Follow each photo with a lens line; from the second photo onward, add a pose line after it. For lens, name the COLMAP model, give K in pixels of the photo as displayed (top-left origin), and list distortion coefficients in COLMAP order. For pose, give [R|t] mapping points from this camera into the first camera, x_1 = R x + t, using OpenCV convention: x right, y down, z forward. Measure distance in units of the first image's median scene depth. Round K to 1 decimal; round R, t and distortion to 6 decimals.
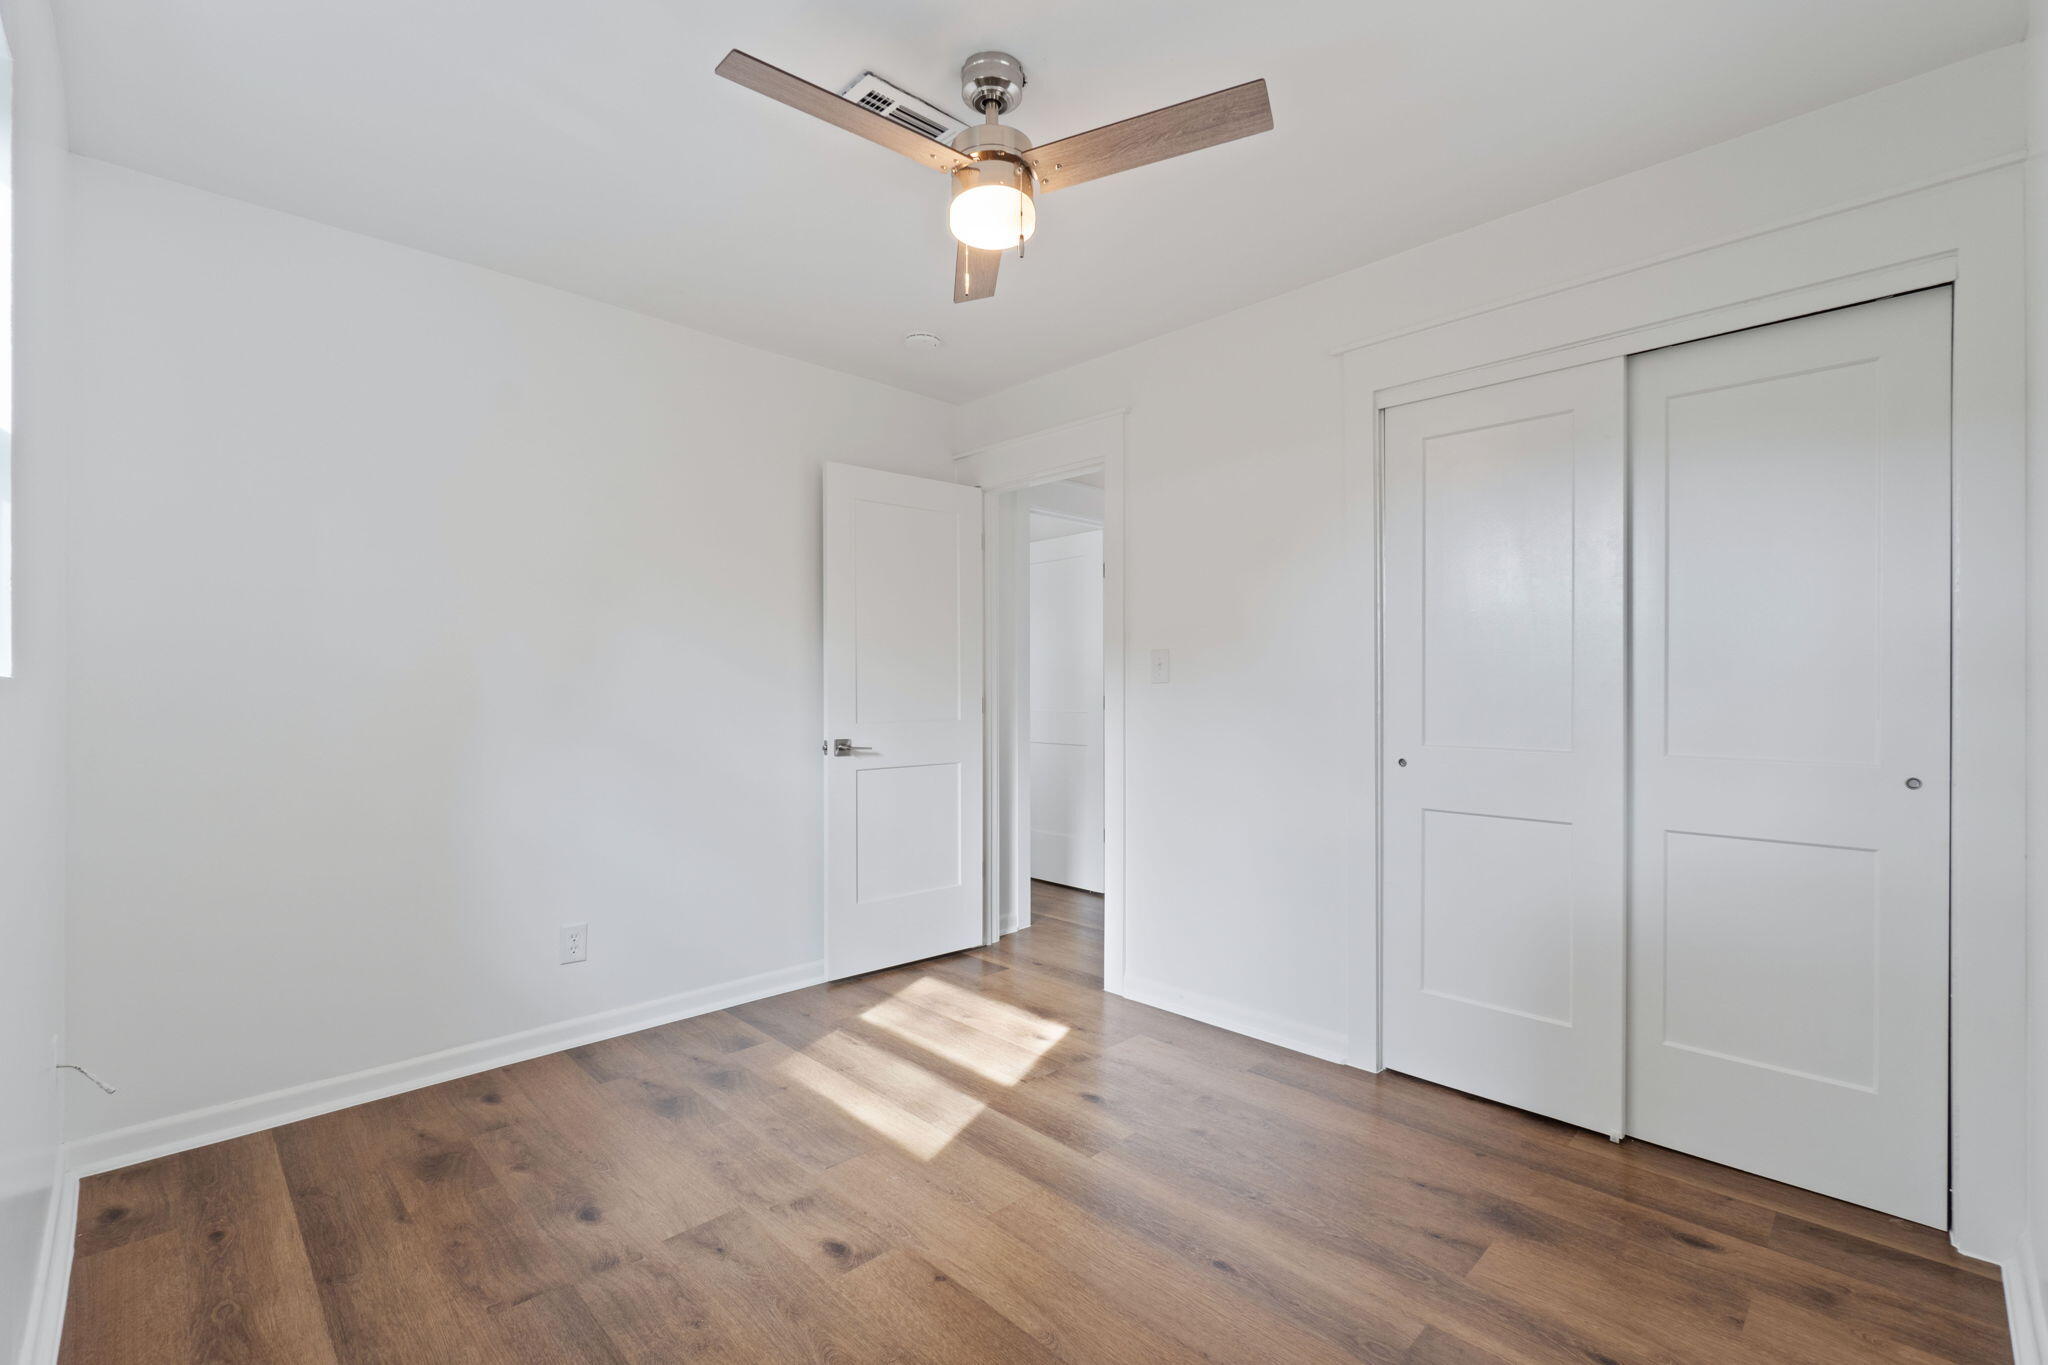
lens RADIAL K [[893.1, 0, 1015.1], [0, 893.1, 696.3], [0, 0, 1]] dist [-0.005327, 0.000418]
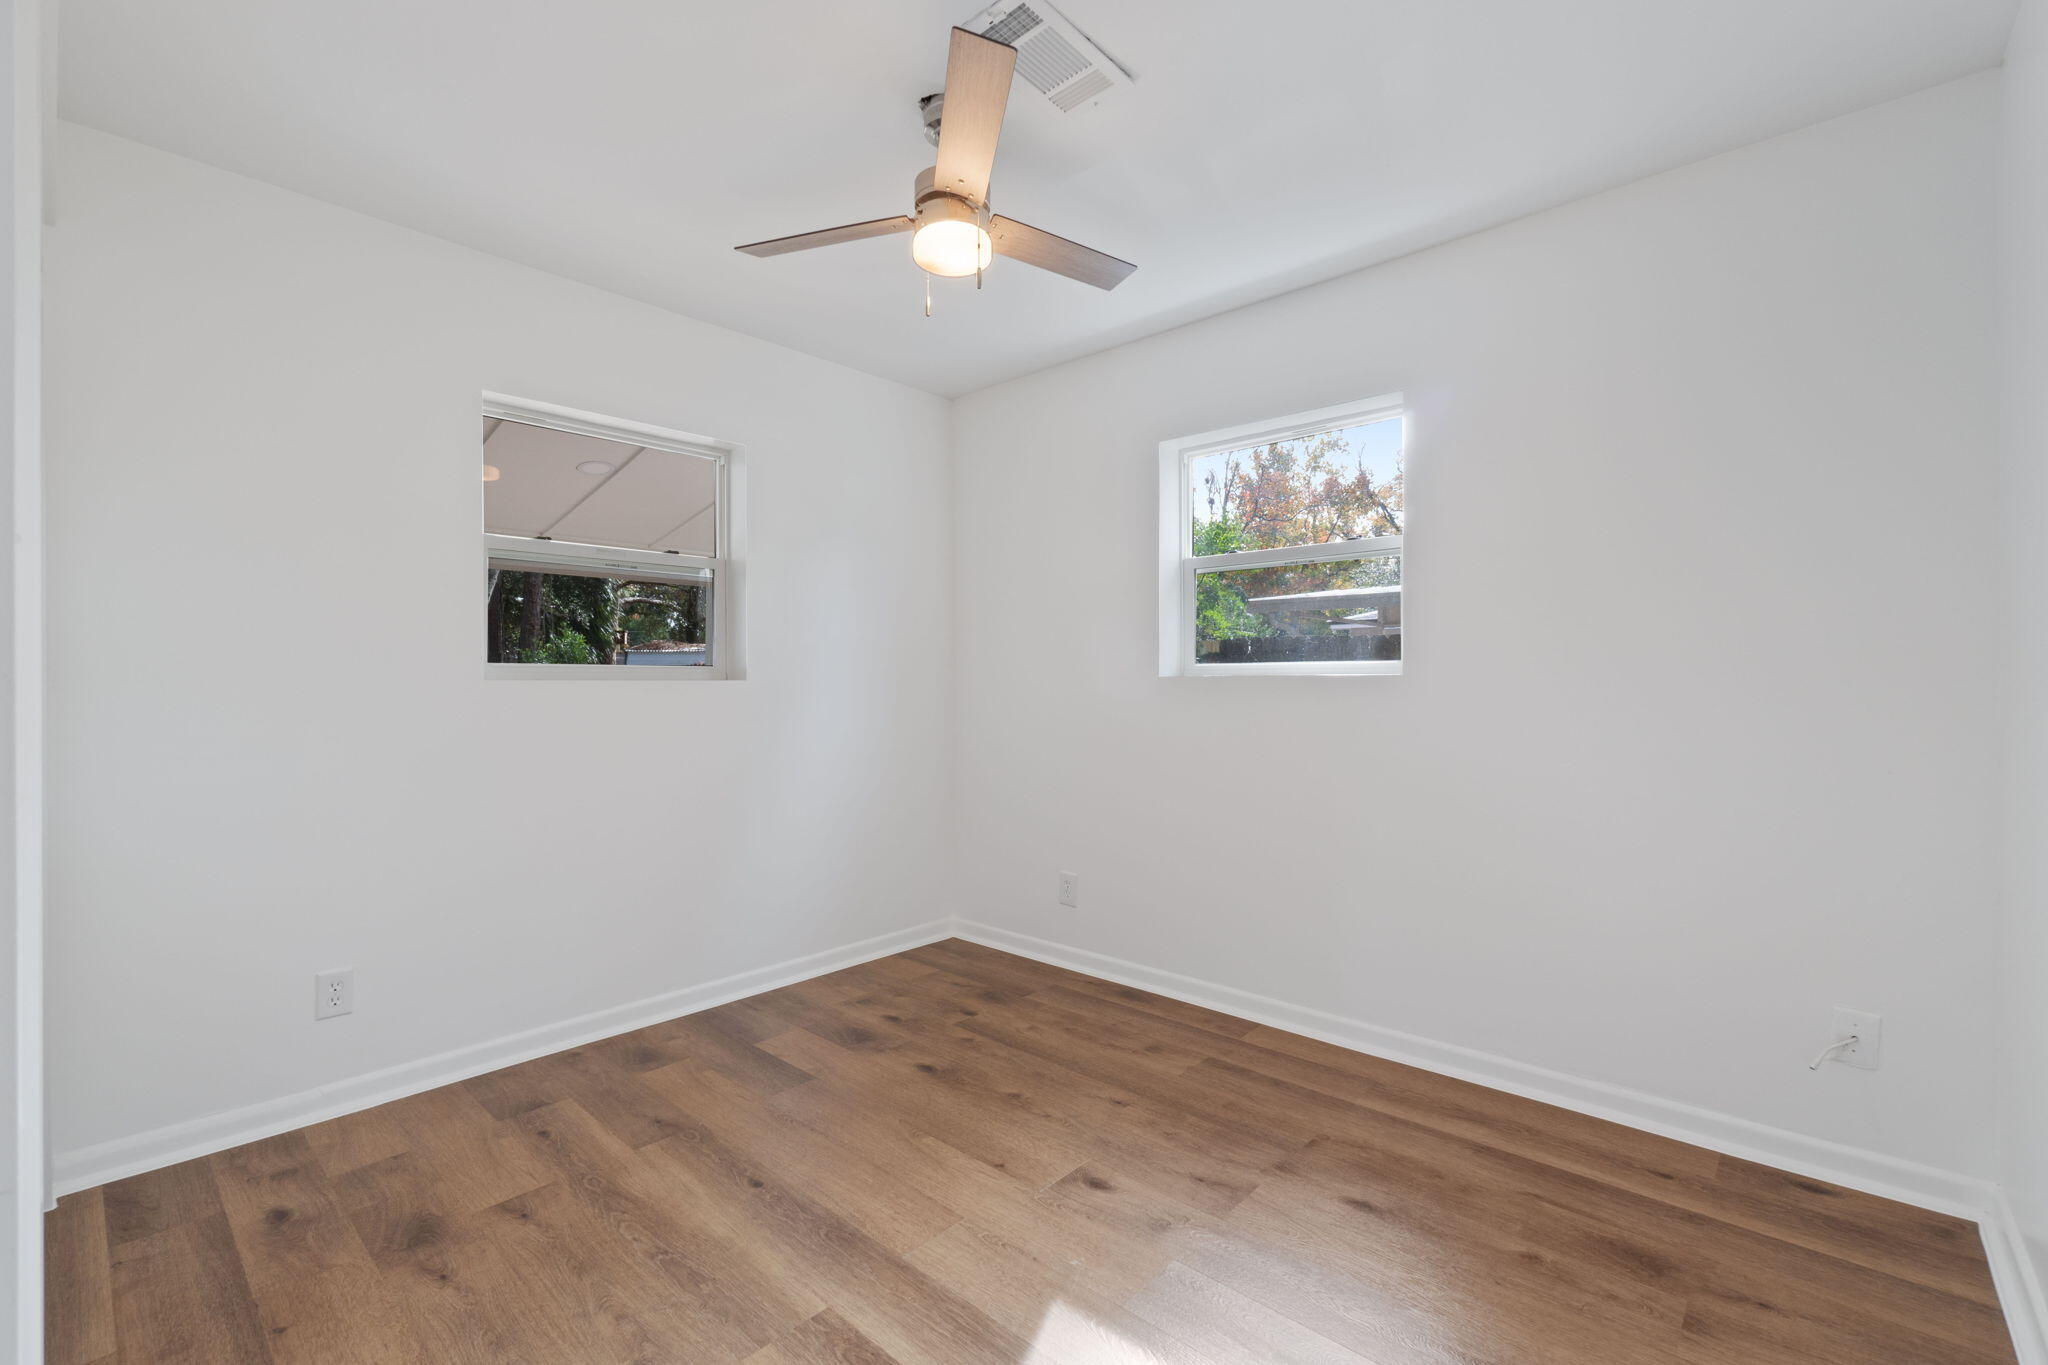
lens RADIAL K [[893.1, 0, 1015.1], [0, 893.1, 696.3], [0, 0, 1]] dist [-0.005327, 0.000418]
pose [[-0.998644, 0.003758, -0.051932, -0.041117], [0.002668, 0.999775, 0.021049, -0.012143], [0.052000, 0.020882, -0.998429, 2.049226]]
